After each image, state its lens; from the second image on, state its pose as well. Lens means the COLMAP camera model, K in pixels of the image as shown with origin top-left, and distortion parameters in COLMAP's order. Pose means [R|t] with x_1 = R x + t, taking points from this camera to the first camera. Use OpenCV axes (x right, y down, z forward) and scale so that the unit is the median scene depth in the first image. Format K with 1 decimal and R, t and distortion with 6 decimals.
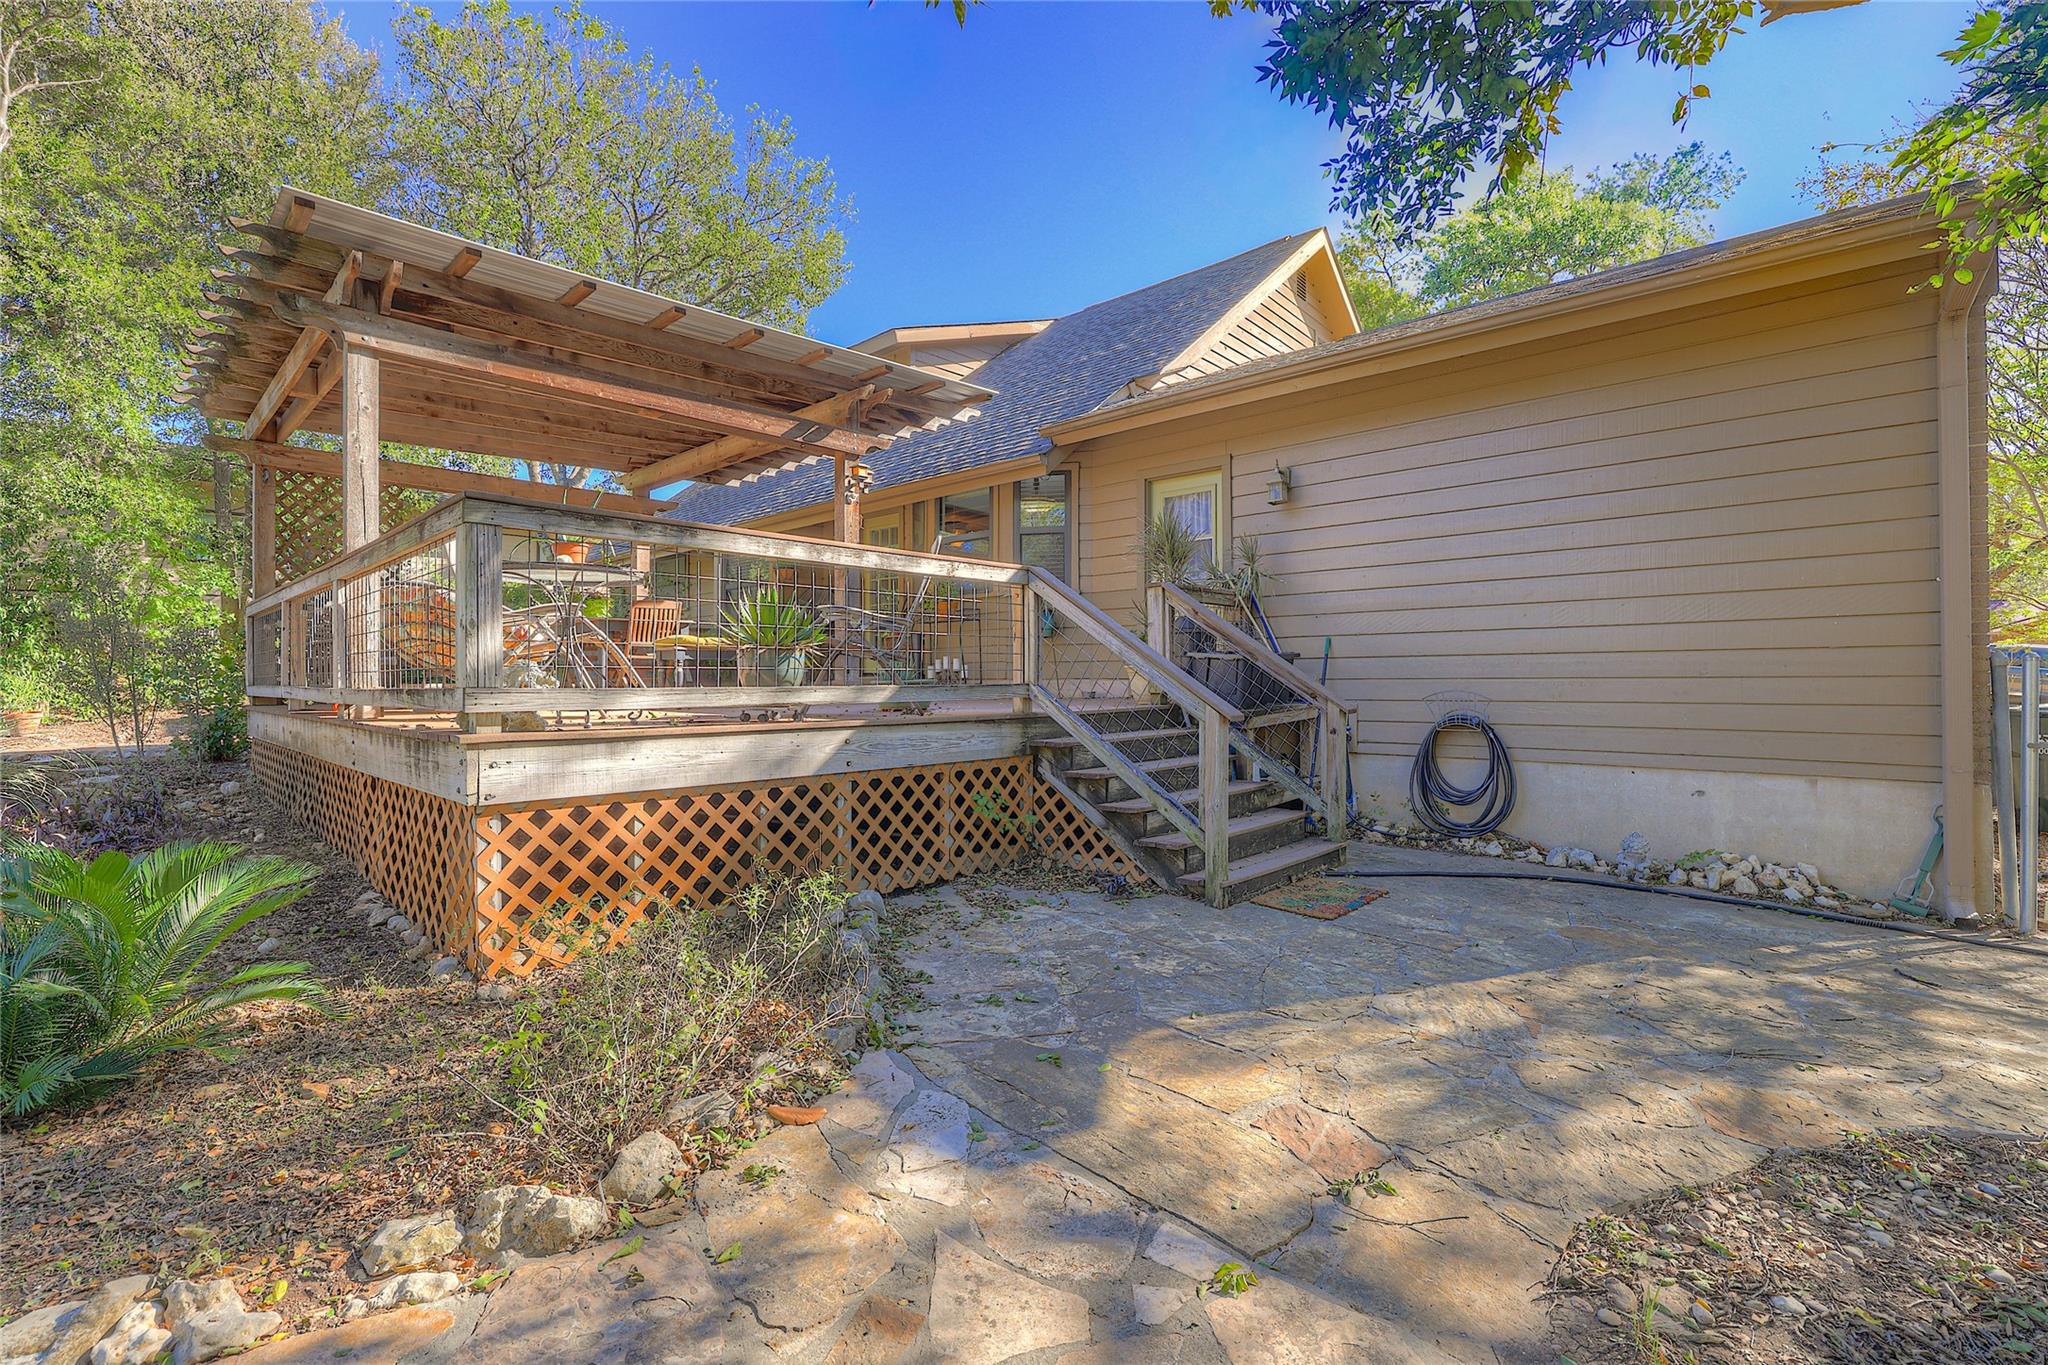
lens RADIAL K [[882.1, 0, 1023.9], [0, 882.1, 675.0], [0, 0, 1]] dist [-0.032505, 0.009102]
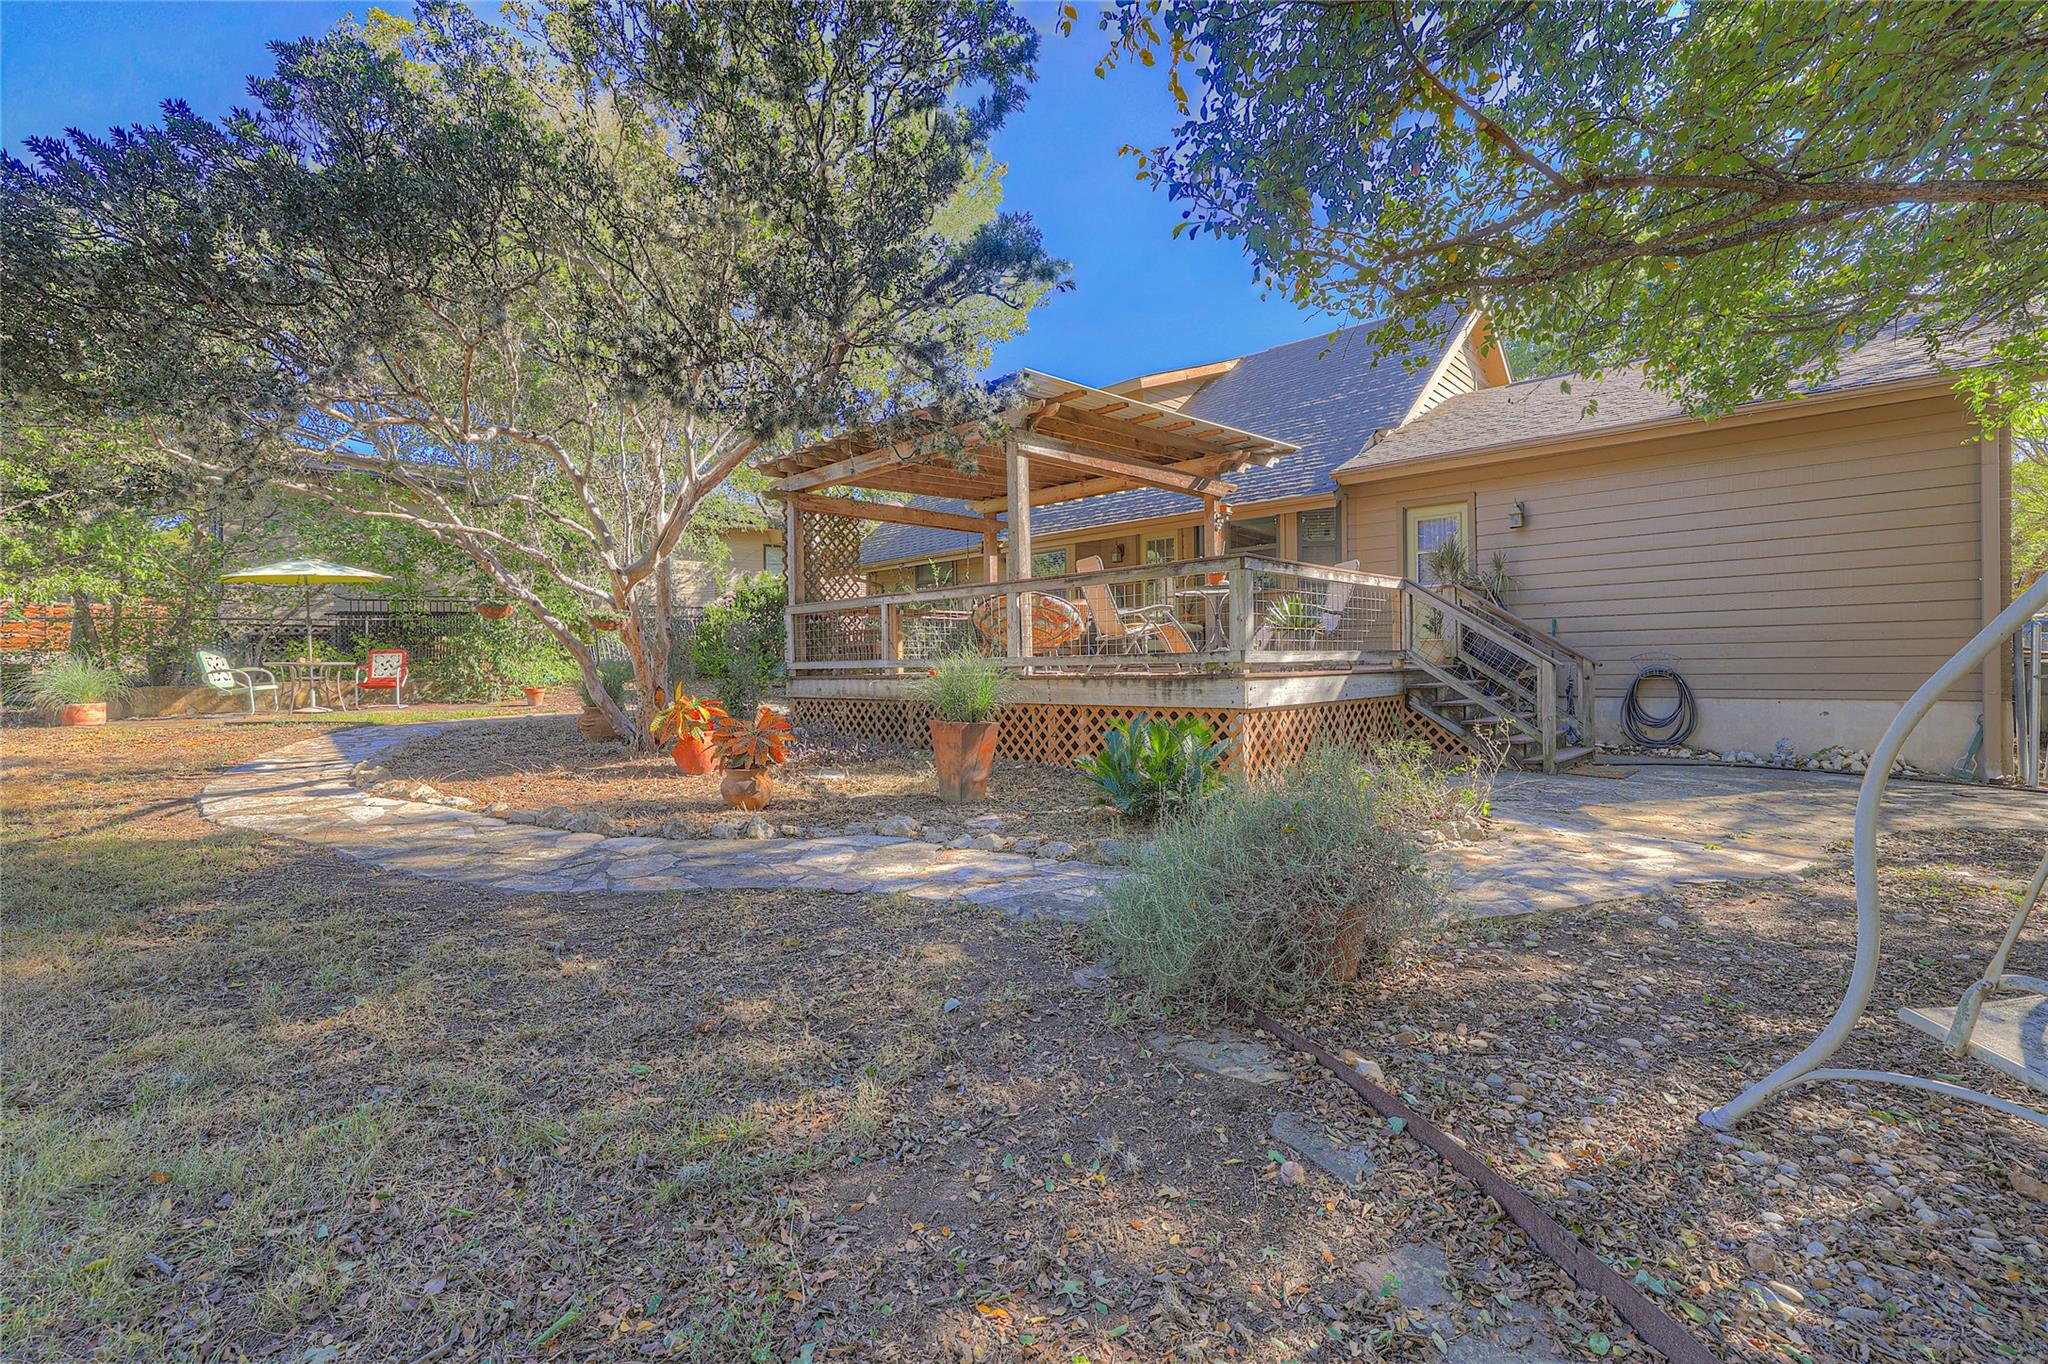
lens RADIAL K [[882.1, 0, 1009.8], [0, 882.1, 683.2], [0, 0, 1]] dist [-0.032505, 0.009102]
pose [[0.999329, -0.012243, -0.034517, -0.595531], [0.013236, 0.999501, 0.028695, 0.013268], [0.034148, -0.029133, 0.998992, -0.570104]]
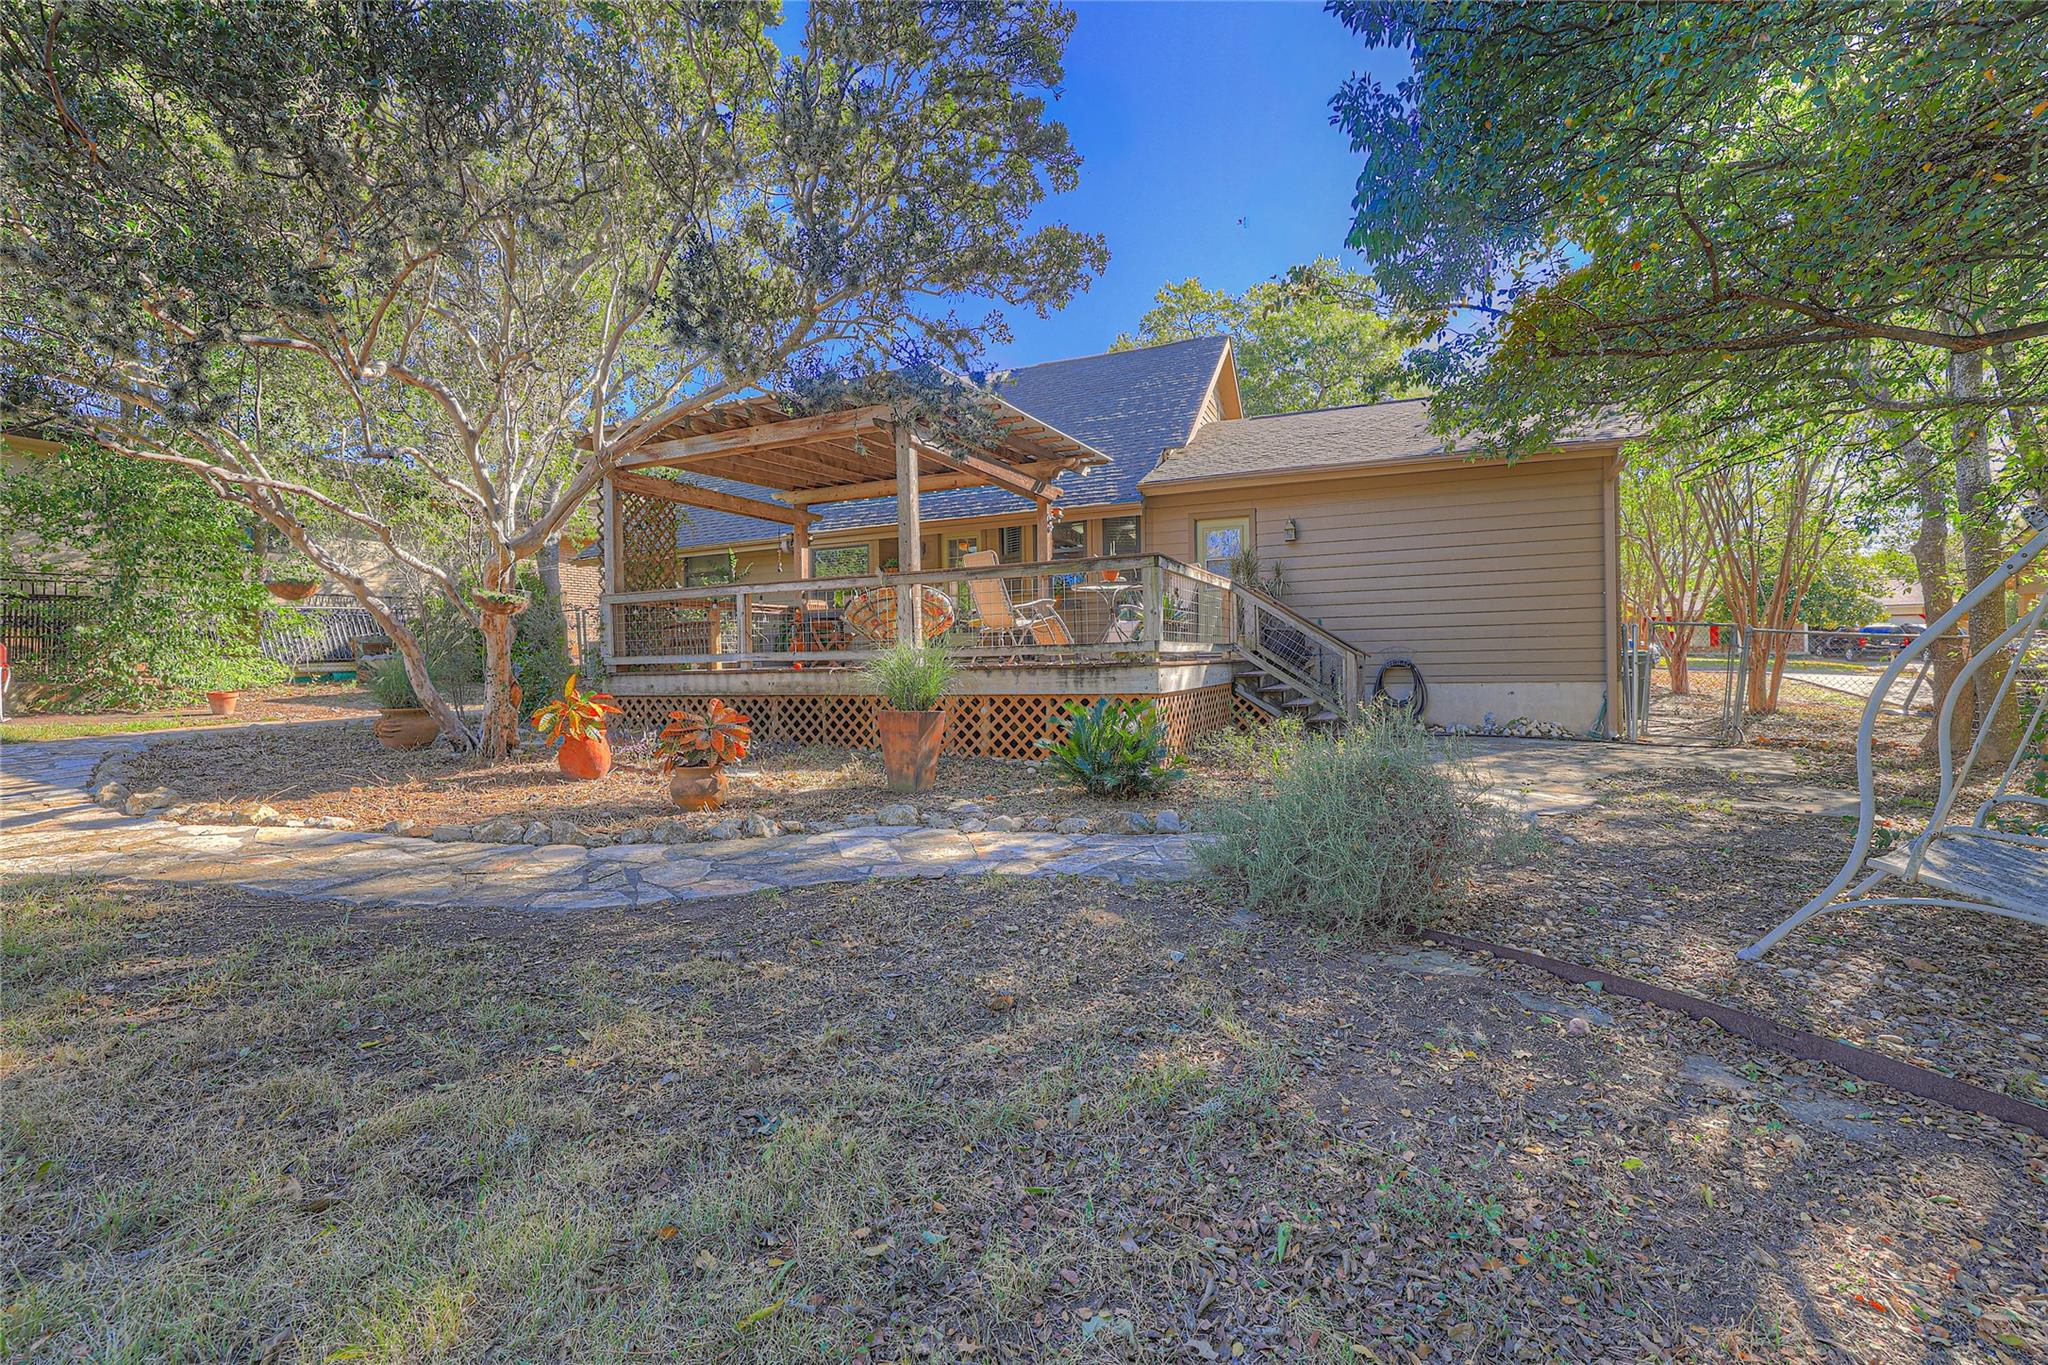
lens RADIAL K [[882.1, 0, 1015.3], [0, 882.1, 684.4], [0, 0, 1]] dist [-0.032505, 0.009102]
pose [[0.948464, -0.024697, 0.315922, -0.909282], [0.015198, 0.999356, 0.032496, 0.025607], [-0.316521, -0.026020, 0.948228, -0.551012]]
